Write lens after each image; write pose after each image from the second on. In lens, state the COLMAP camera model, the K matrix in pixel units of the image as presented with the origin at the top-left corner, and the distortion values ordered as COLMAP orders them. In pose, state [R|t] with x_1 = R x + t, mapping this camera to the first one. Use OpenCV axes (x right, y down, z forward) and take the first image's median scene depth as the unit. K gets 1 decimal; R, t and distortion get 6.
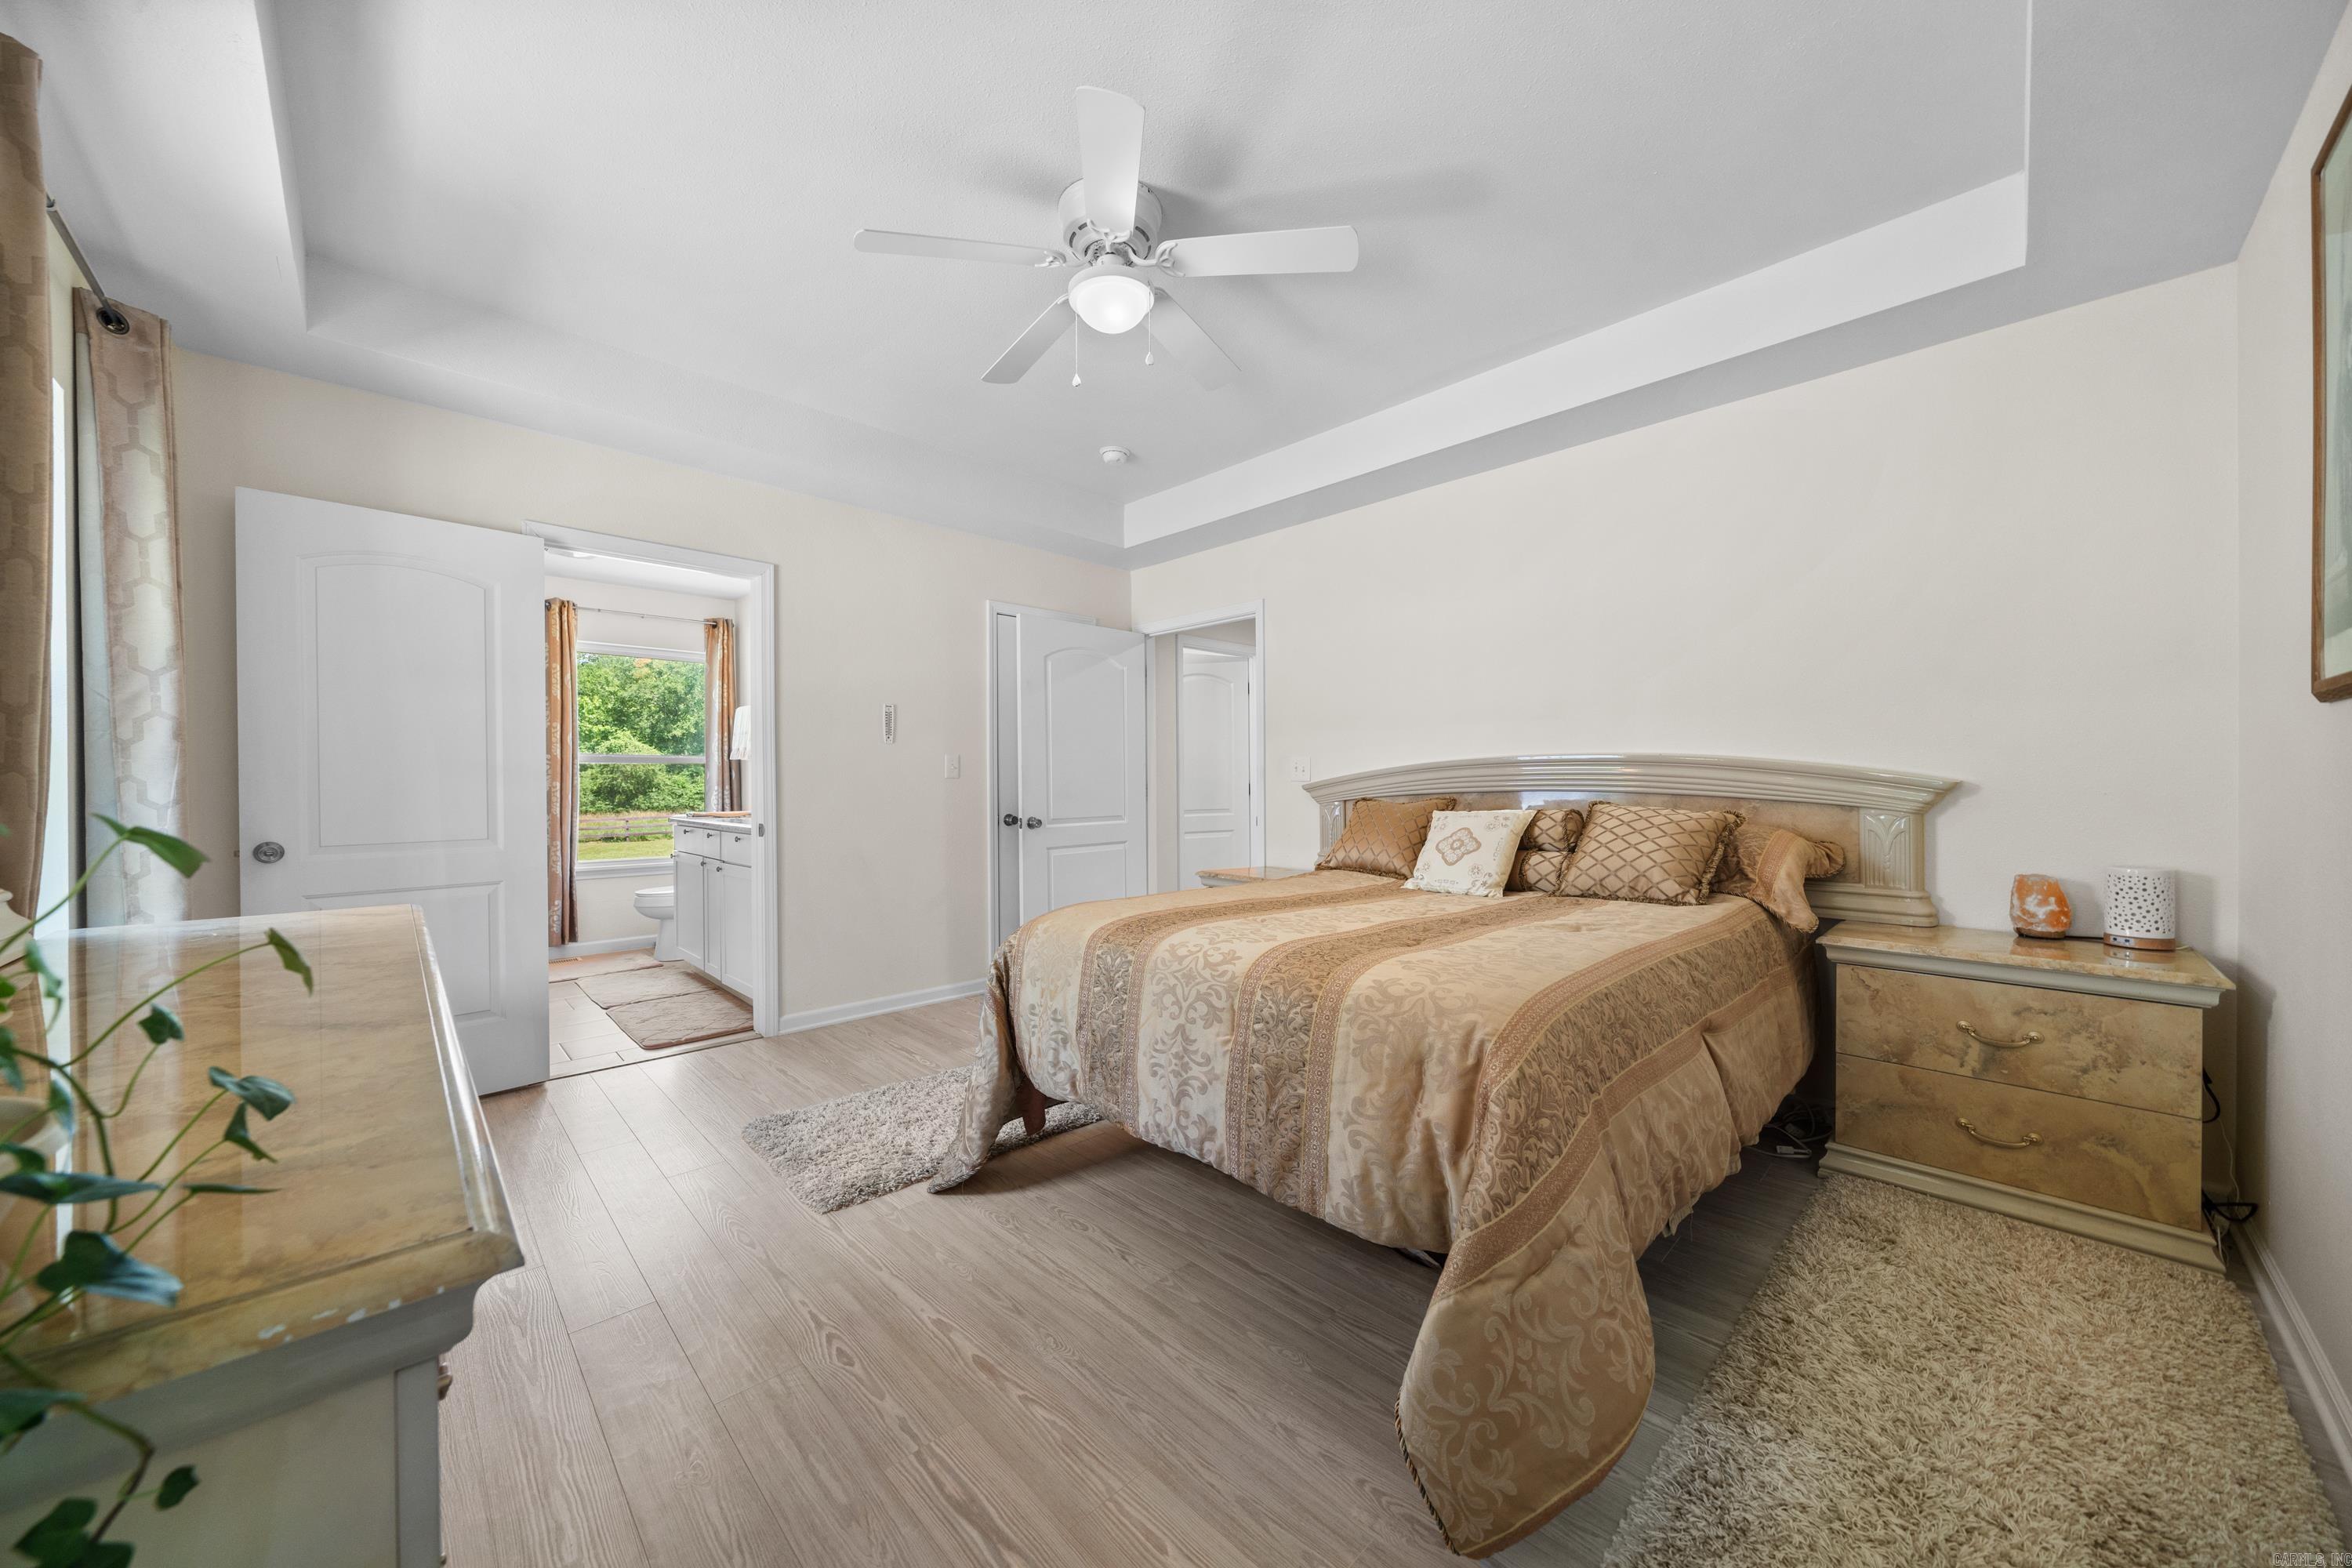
lens RADIAL K [[828.3, 0, 1167.8], [0, 828.3, 788.7], [0, 0, 1]] dist [-0.000087, 0.000014]
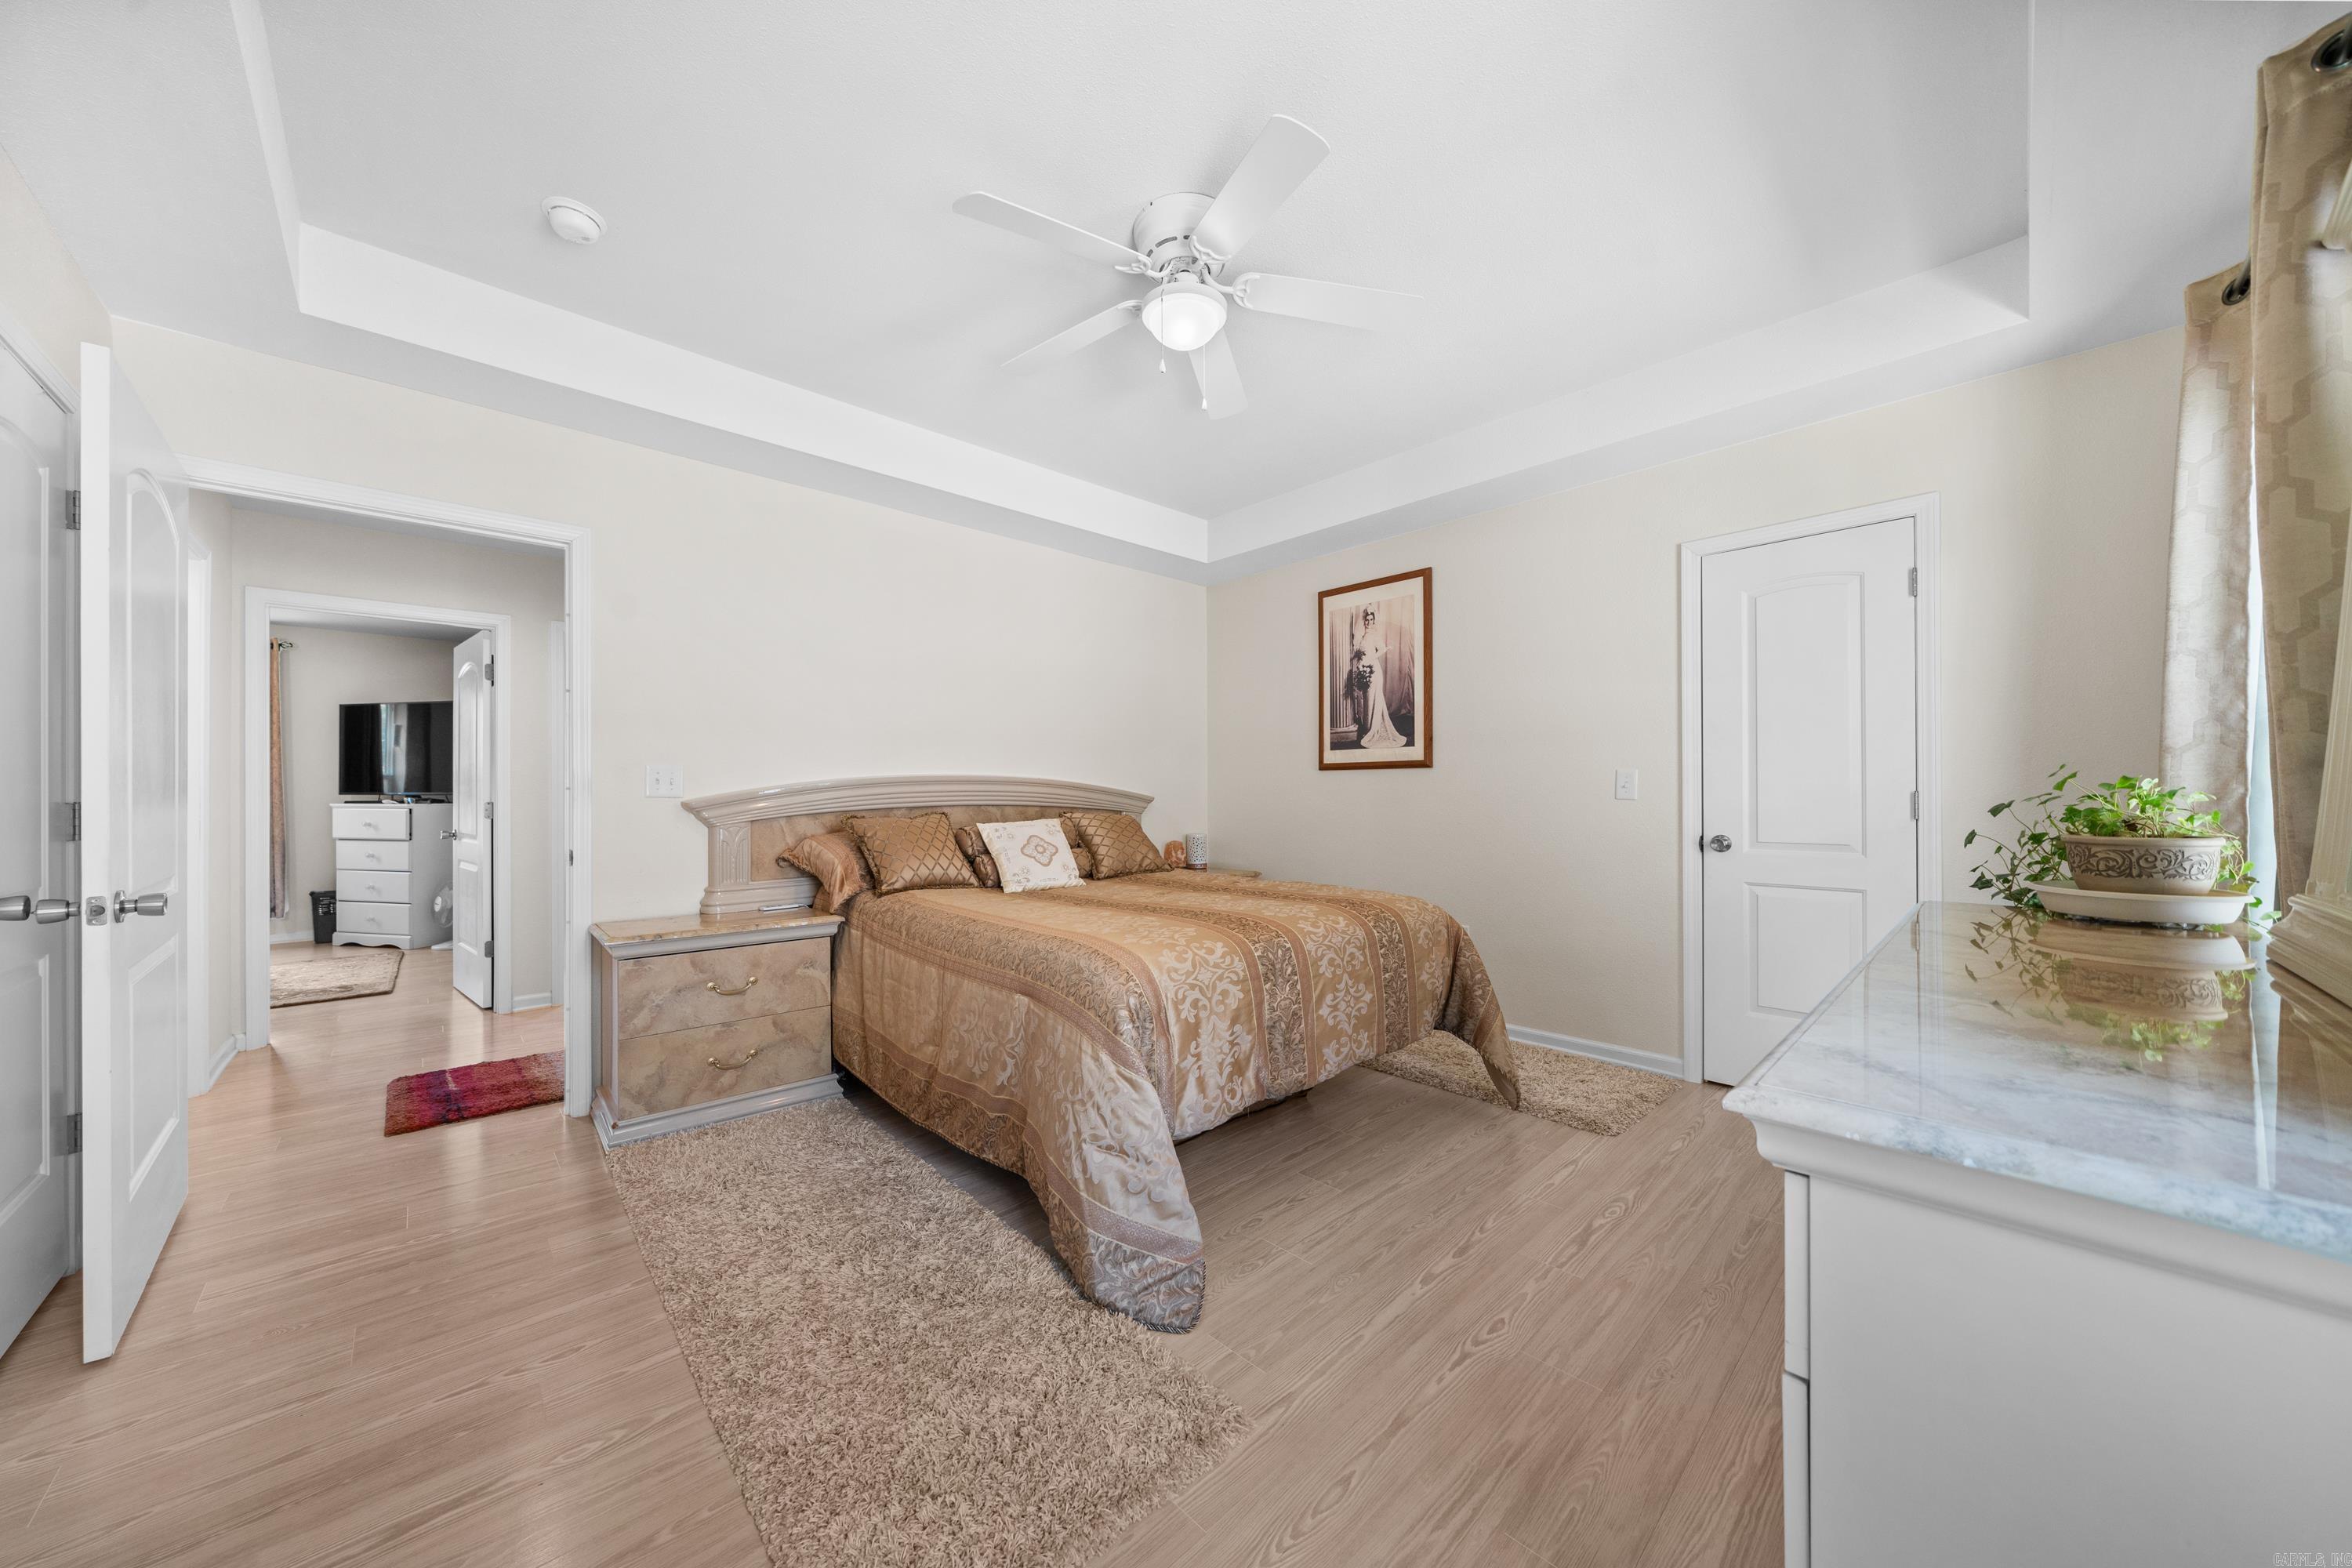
lens RADIAL K [[797.3, 0, 1168.7], [0, 797.3, 794.1], [0, 0, 1]] dist [-0.002098, -0.000139]
pose [[0.012727, 0.002923, 0.999915, -1.358827], [0.008461, 0.999960, -0.003030, -0.013345], [-0.999883, 0.008499, 0.012702, 1.327522]]
